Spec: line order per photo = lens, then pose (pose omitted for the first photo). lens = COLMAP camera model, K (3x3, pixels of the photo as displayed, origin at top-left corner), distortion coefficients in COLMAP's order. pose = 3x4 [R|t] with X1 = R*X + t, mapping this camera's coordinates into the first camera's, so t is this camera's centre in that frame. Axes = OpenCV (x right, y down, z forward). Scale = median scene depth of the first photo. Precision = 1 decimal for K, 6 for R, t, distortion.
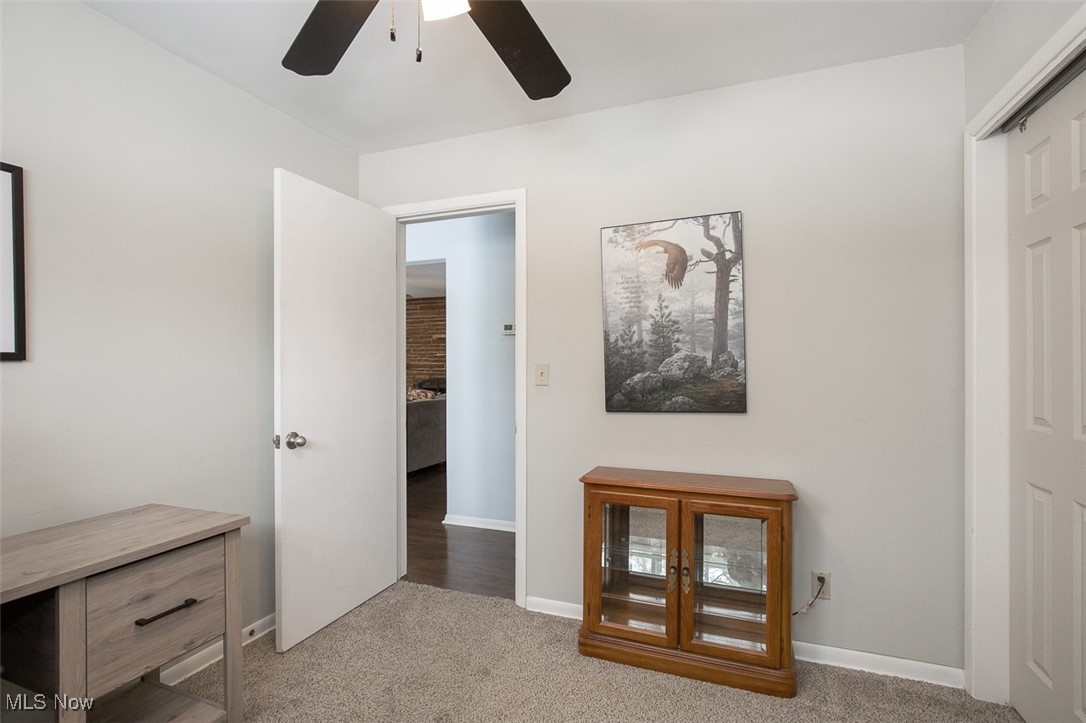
lens RADIAL K [[501.5, 0, 543.5], [0, 501.5, 361.2], [0, 0, 1]] dist [-0.017382, 0.003011]
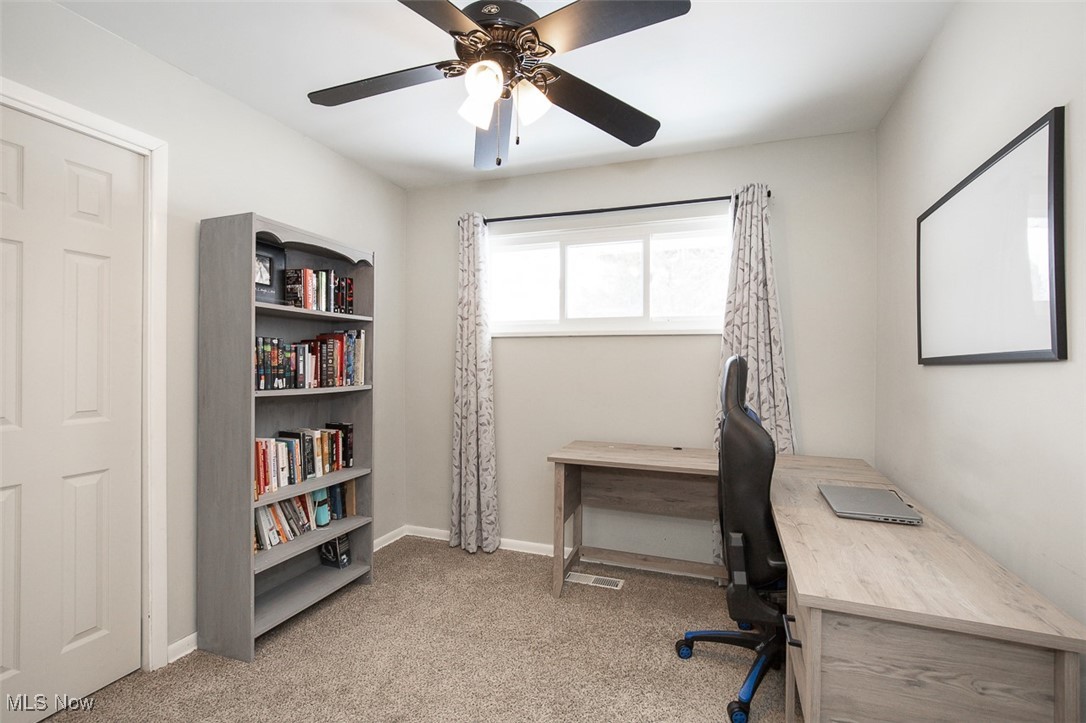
lens RADIAL K [[501.5, 0, 542.6], [0, 501.5, 362.1], [0, 0, 1]] dist [-0.017382, 0.003011]
pose [[-0.999710, 0.005094, -0.023529, -0.243188], [0.005199, 0.999977, -0.004407, -0.000353], [0.023506, -0.004528, -0.999713, 1.772129]]
